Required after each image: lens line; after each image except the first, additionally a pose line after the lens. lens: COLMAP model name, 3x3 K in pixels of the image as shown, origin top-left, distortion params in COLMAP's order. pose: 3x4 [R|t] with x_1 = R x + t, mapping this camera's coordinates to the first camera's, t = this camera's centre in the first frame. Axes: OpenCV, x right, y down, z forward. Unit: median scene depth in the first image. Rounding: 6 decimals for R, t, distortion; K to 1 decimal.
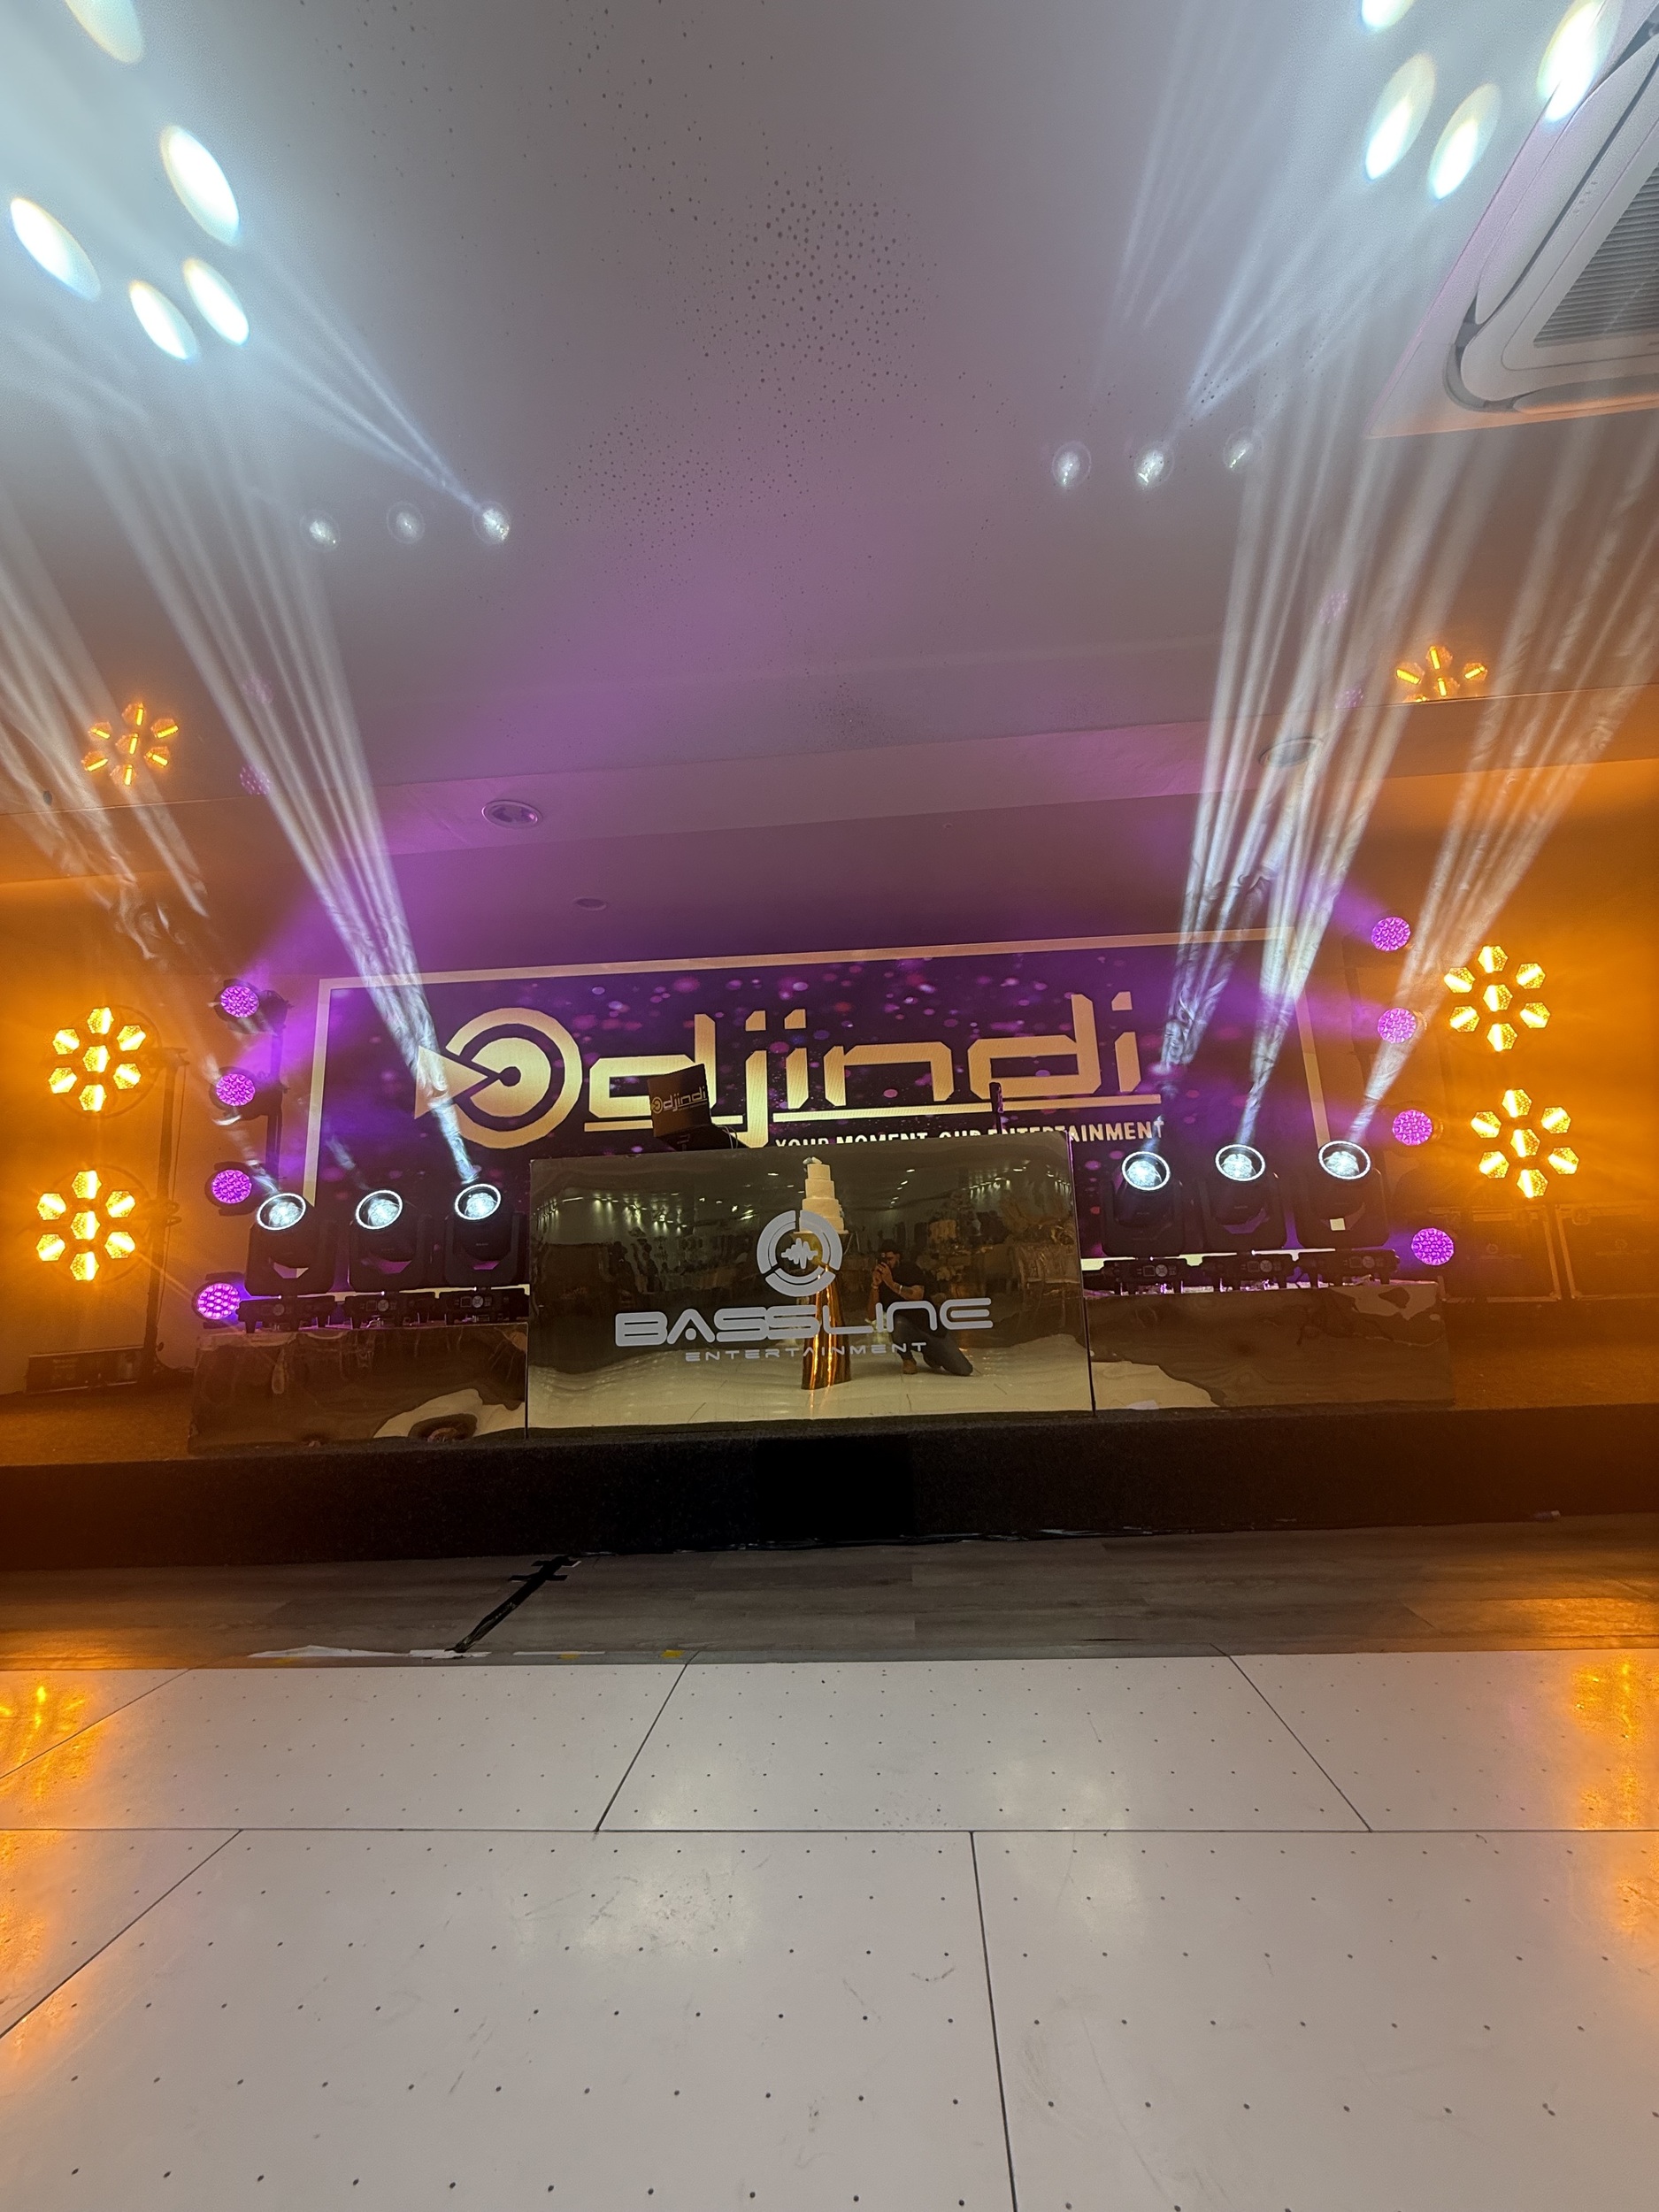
lens RADIAL K [[881.8, 0, 836.8], [0, 881.8, 1102.5], [0, 0, 1]] dist [0.002369, -0.001065]
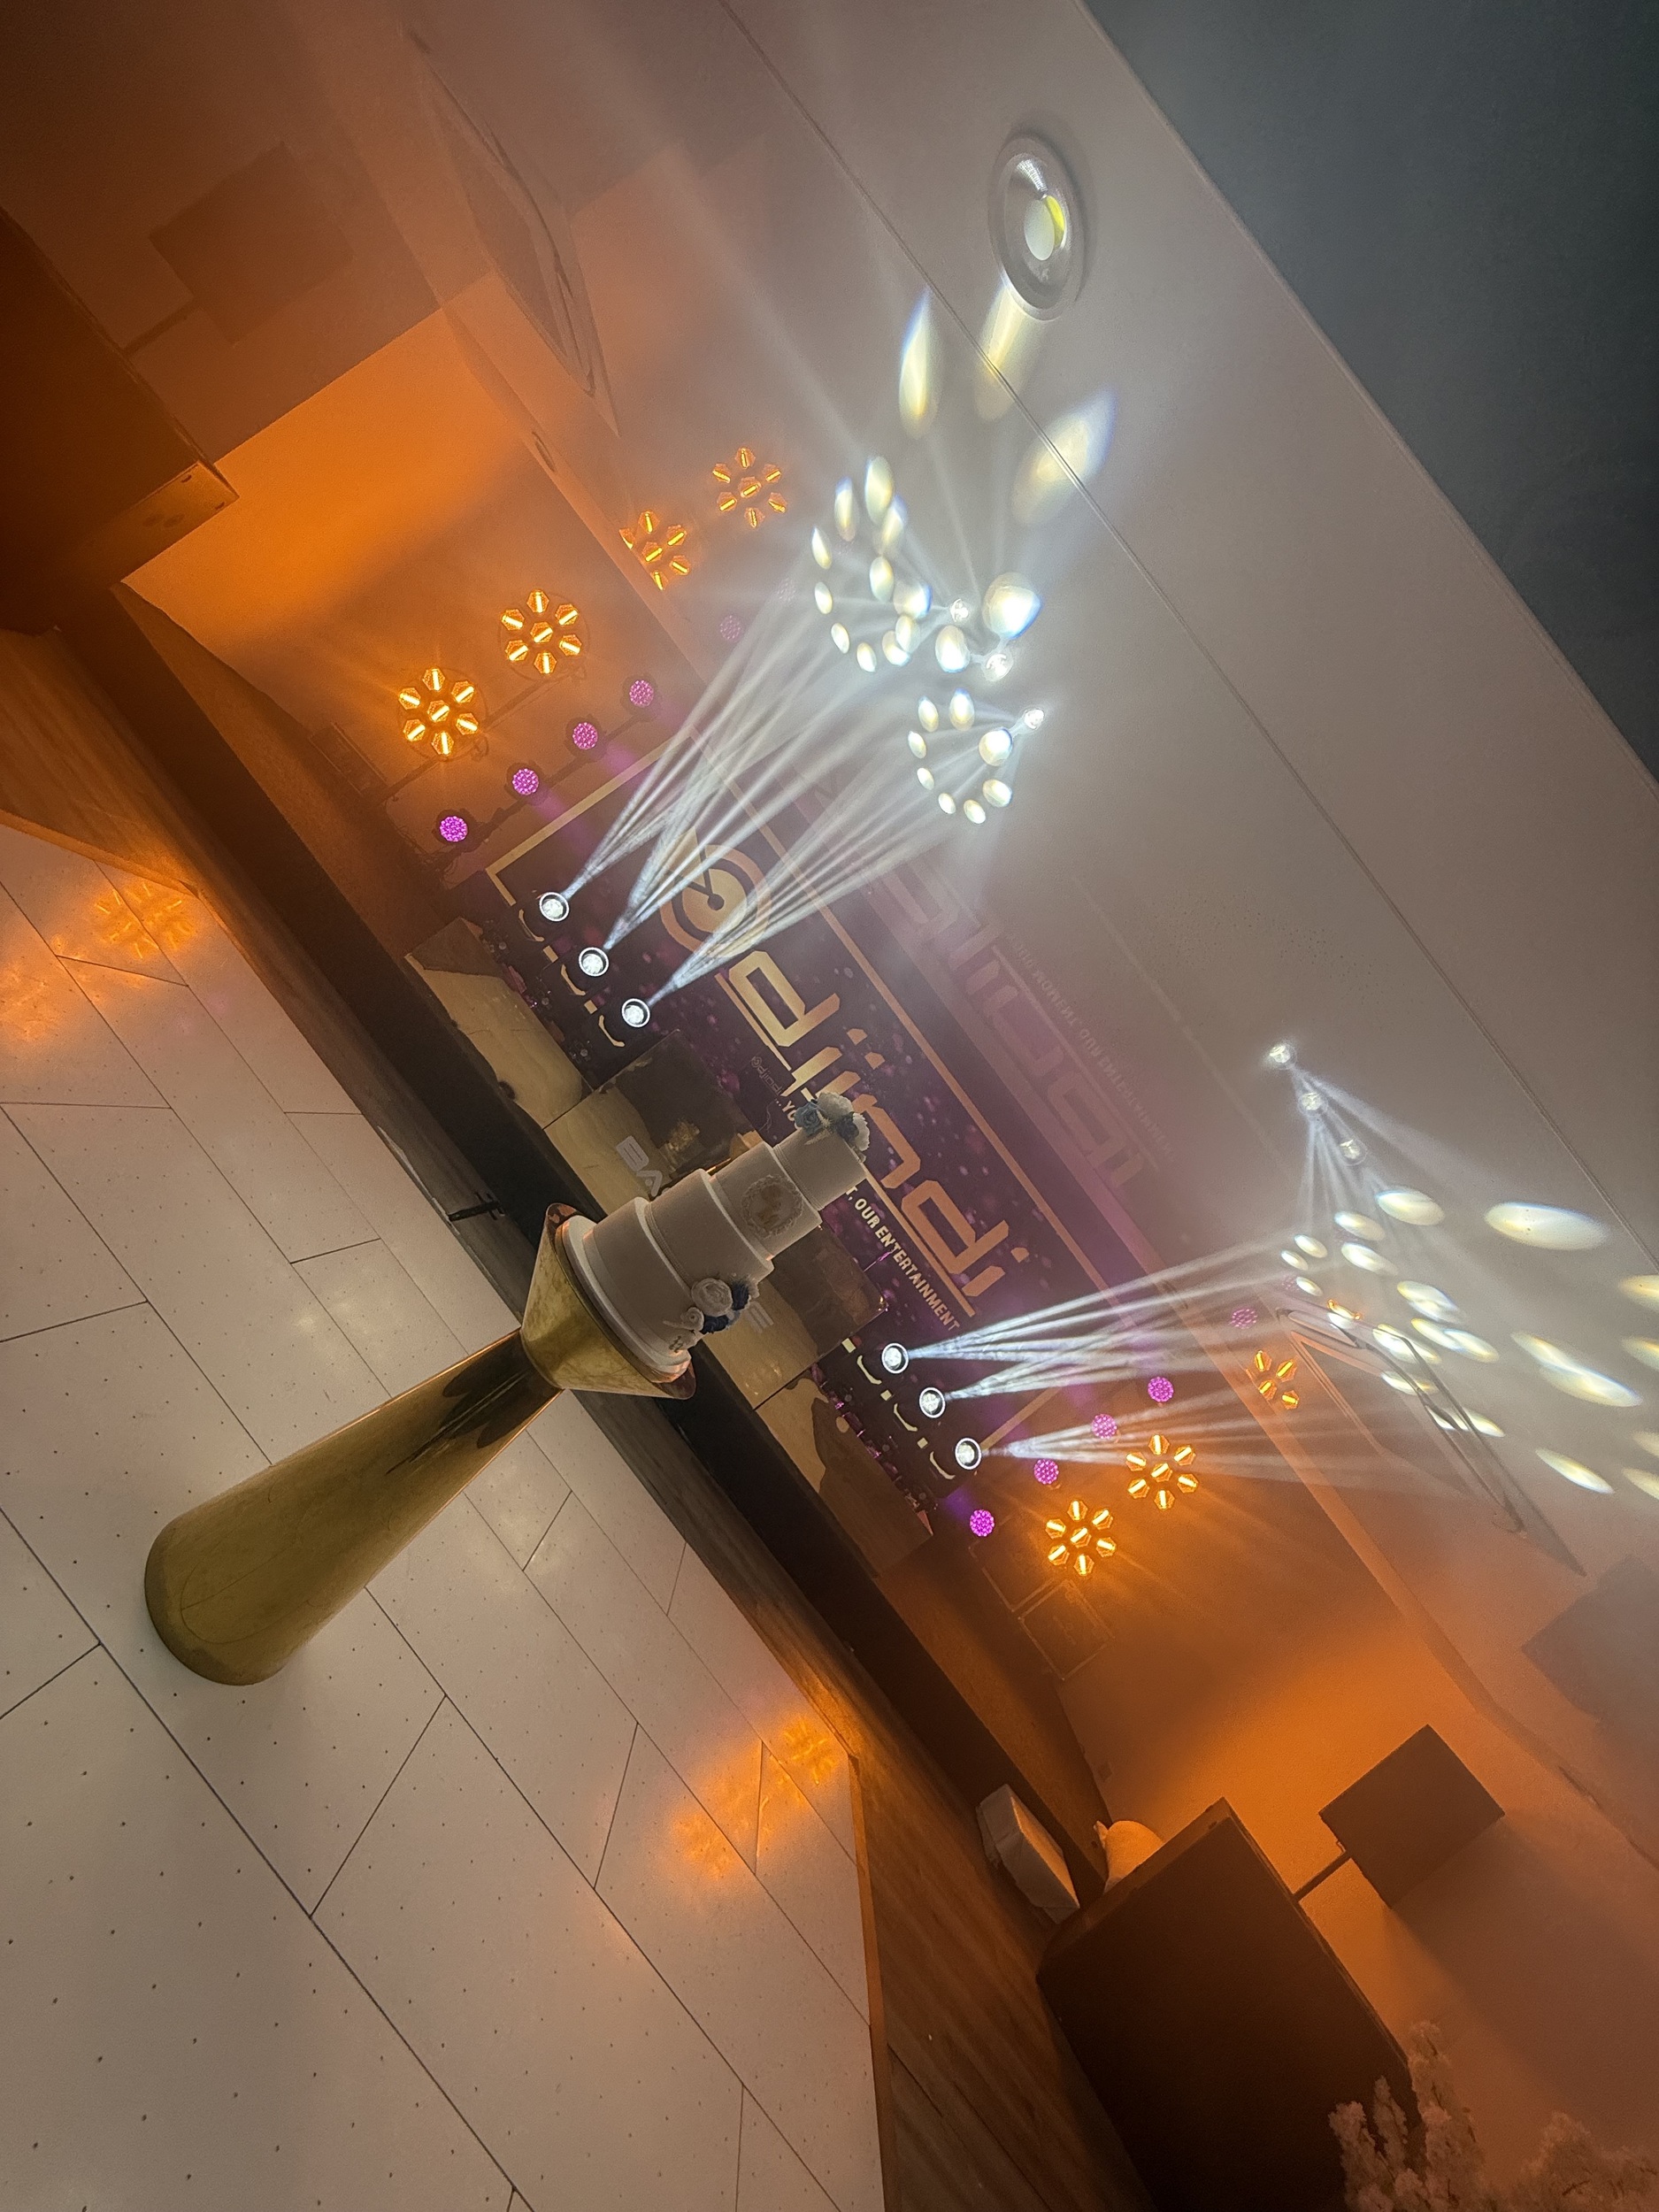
lens RADIAL K [[881.8, 0, 834.5], [0, 881.8, 1108.3], [0, 0, 1]] dist [0.002369, -0.001065]
pose [[0.559345, 0.824283, 0.087698, -0.150333], [-0.827121, 0.547993, 0.124798, -0.187462], [0.054811, -0.142342, 0.988299, -0.348262]]
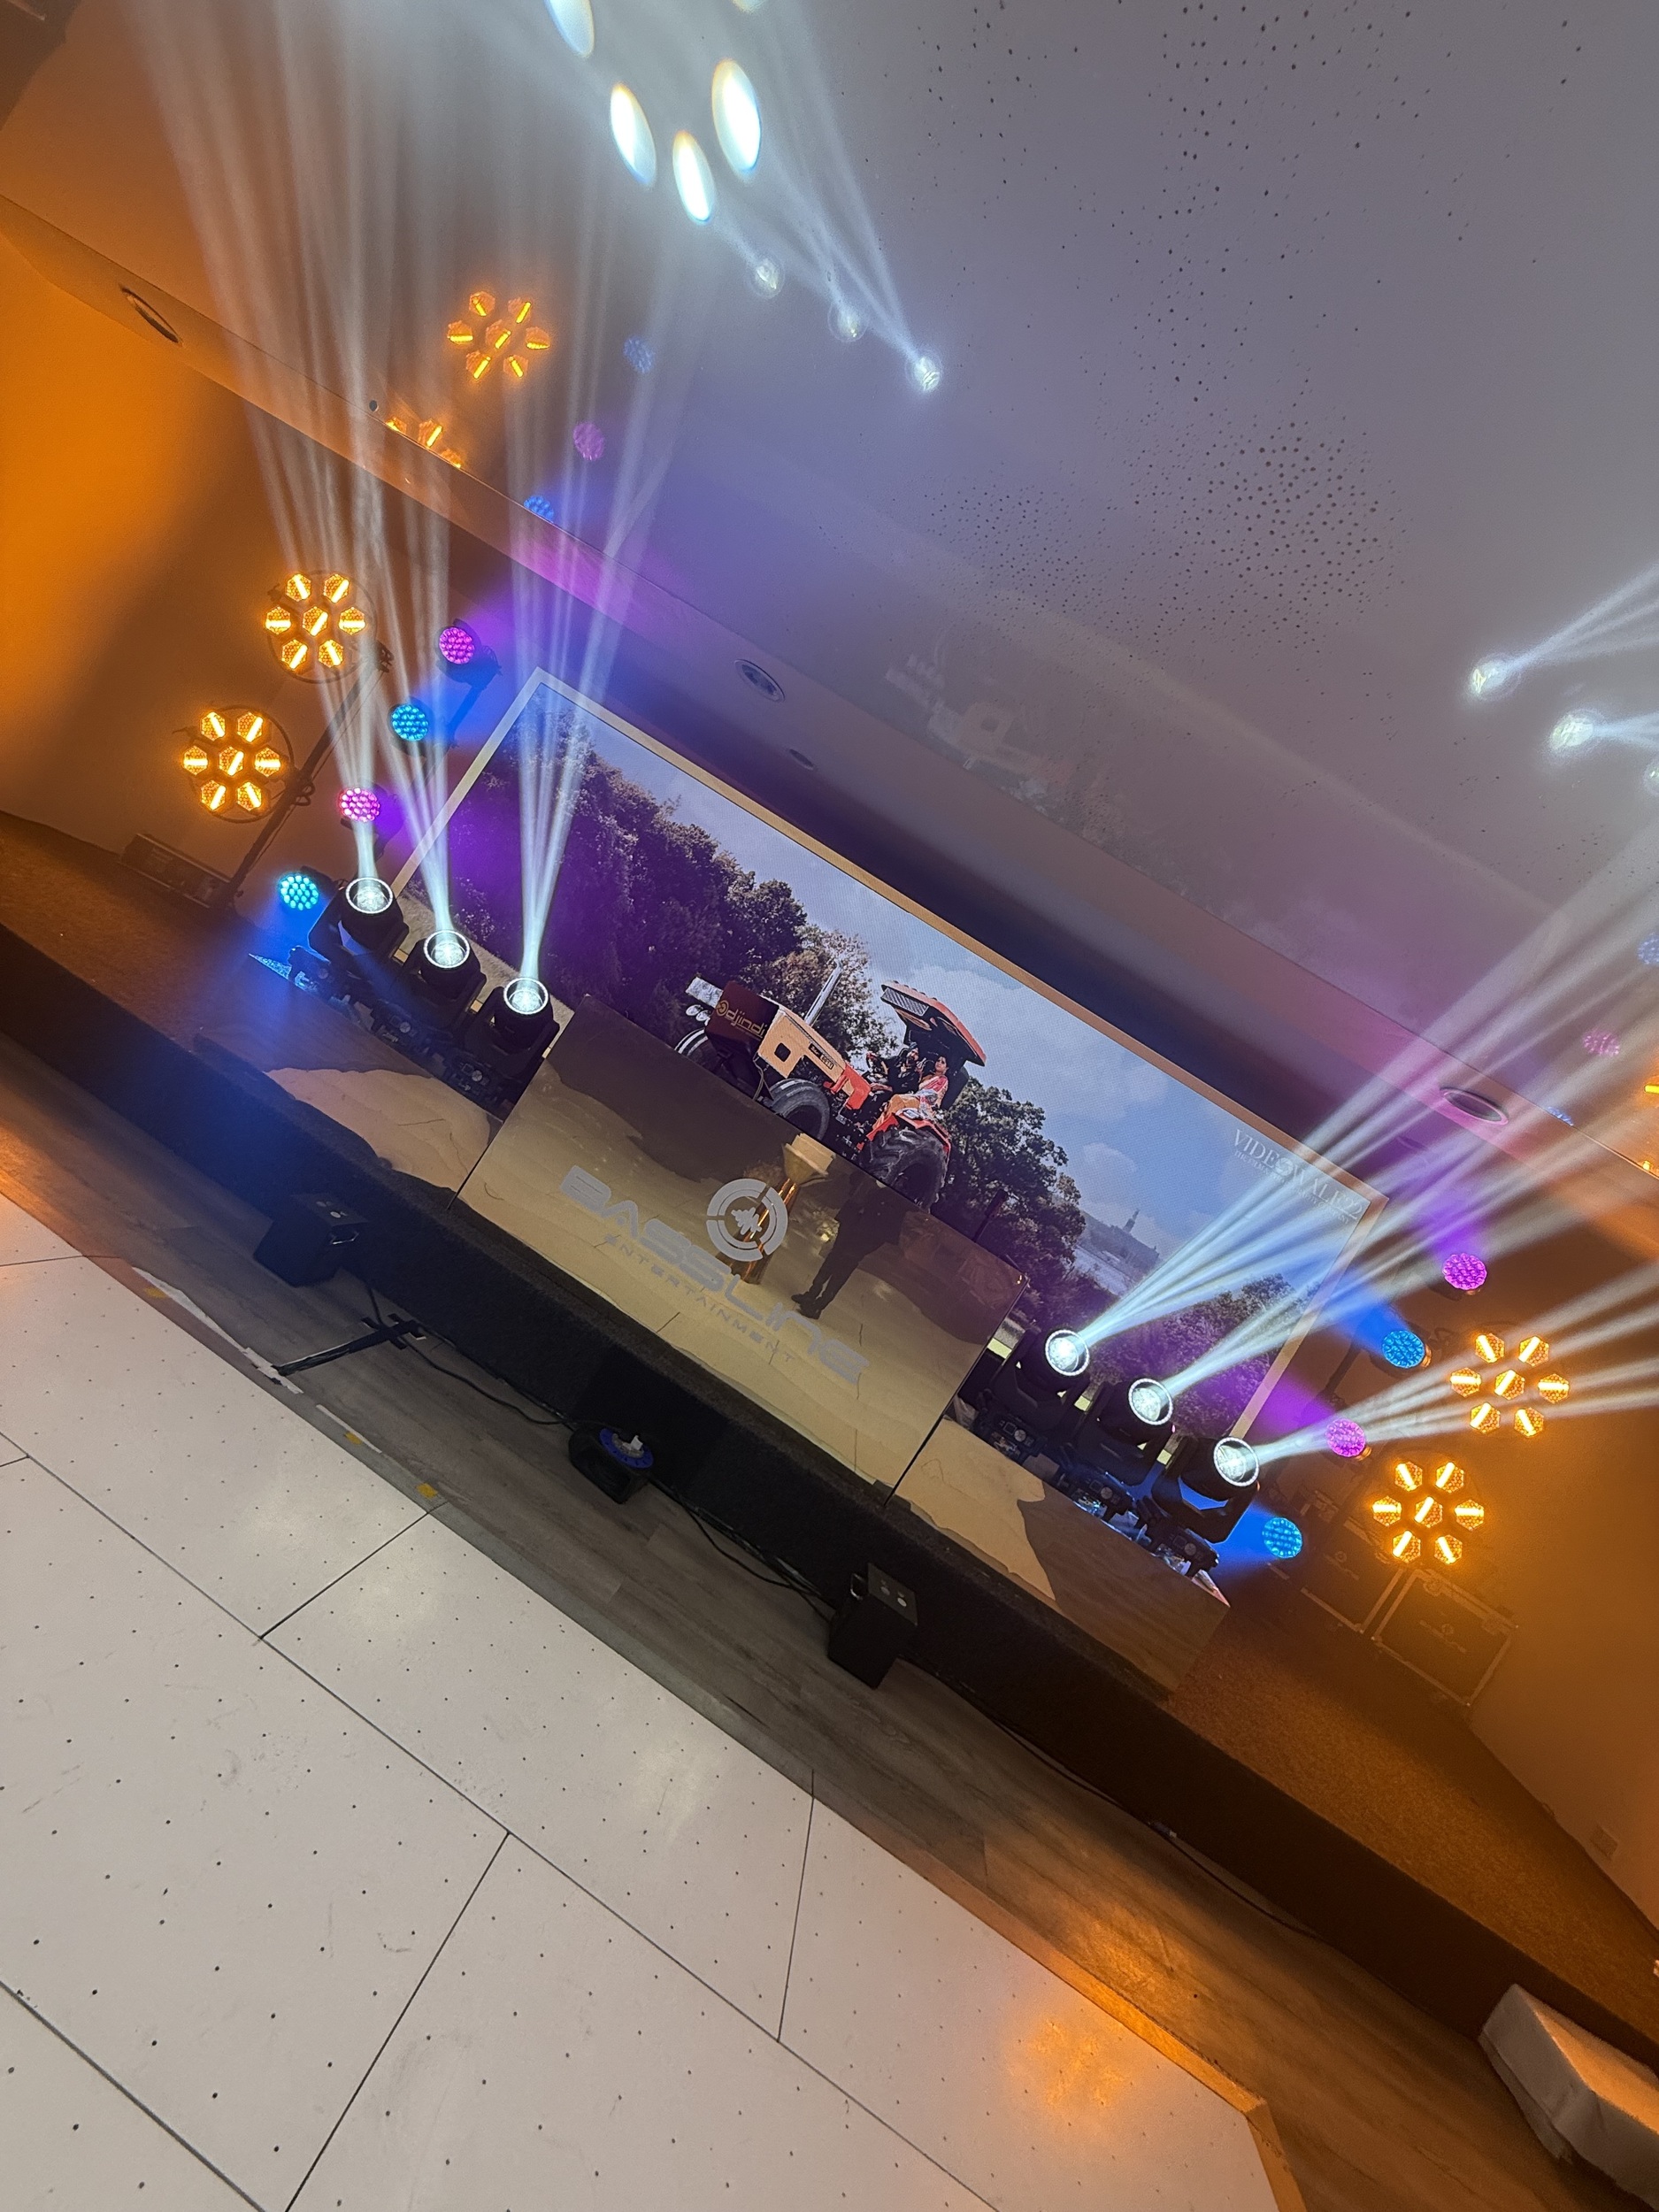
lens RADIAL K [[881.8, 0, 835.1], [0, 881.8, 1102.9], [0, 0, 1]] dist [0.002369, -0.001065]
pose [[0.815346, 0.578523, -0.022861, -0.008947], [-0.566586, 0.805402, 0.174092, -0.121641], [0.119129, -0.128992, 0.984464, 0.001753]]
